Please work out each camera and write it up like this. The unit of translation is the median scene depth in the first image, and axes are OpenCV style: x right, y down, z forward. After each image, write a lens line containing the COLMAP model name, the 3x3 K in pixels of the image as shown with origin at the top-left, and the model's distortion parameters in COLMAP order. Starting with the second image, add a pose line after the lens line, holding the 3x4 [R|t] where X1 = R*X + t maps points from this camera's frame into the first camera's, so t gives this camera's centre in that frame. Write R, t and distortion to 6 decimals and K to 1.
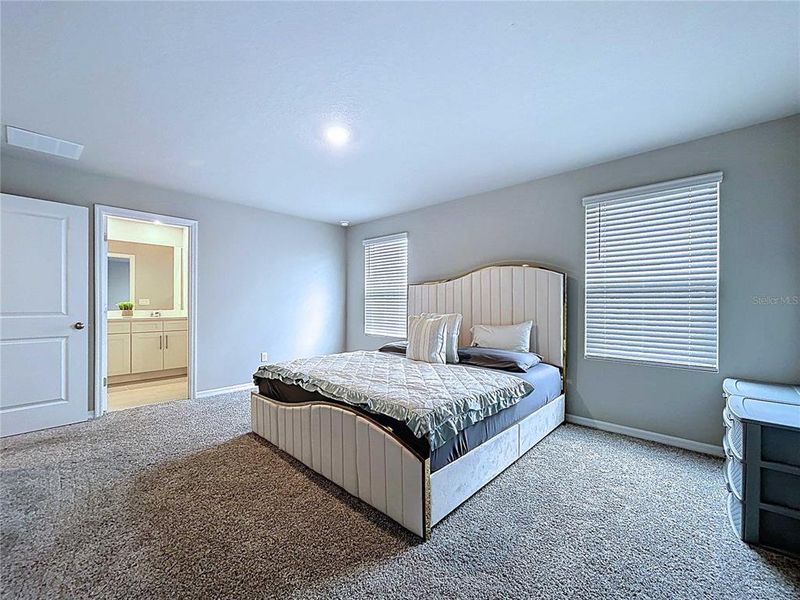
lens RADIAL K [[336.0, 0, 398.0], [0, 336.0, 303.9], [0, 0, 1]] dist [0.000302, -0.000222]
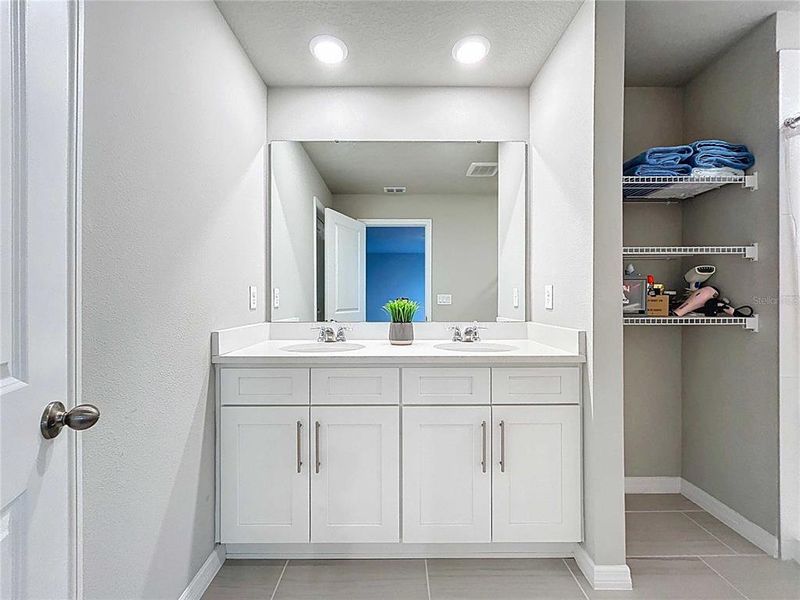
lens RADIAL K [[327.1, 0, 398.6], [0, 327.1, 297.1], [0, 0, 1]] dist [-0.001172, 0.000381]
pose [[0.696107, -0.004559, -0.717924, -0.557967], [0.001472, 0.999987, -0.004923, -0.007911], [0.717937, 0.002371, 0.696104, 0.755392]]
